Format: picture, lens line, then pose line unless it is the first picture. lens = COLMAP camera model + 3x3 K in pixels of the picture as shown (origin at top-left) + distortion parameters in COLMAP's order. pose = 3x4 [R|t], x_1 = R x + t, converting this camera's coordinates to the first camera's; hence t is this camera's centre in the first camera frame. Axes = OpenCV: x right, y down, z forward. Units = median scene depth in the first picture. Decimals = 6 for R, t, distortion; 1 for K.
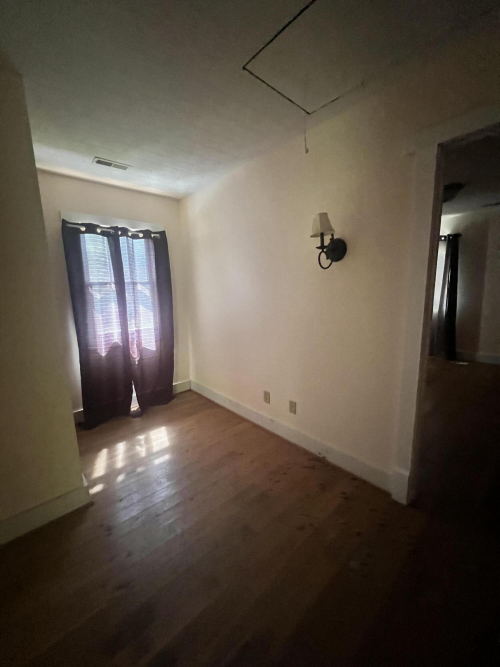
lens RADIAL K [[267.4, 0, 253.7], [0, 267.4, 335.1], [0, 0, 1]] dist [-0.000140, 0.000076]
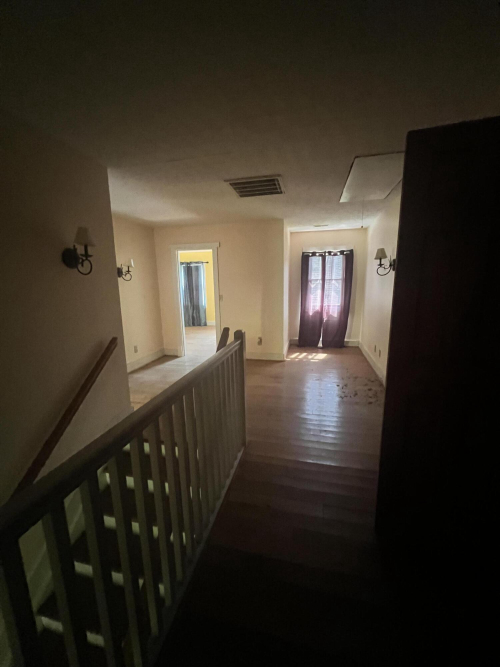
lens RADIAL K [[267.4, 0, 249.5], [0, 267.4, 334.0], [0, 0, 1]] dist [-0.000140, 0.000076]
pose [[0.572002, 0.165323, -0.803419, 0.826940], [-0.137686, 0.984932, 0.104647, 0.066363], [0.808614, 0.050761, 0.586146, -0.567081]]
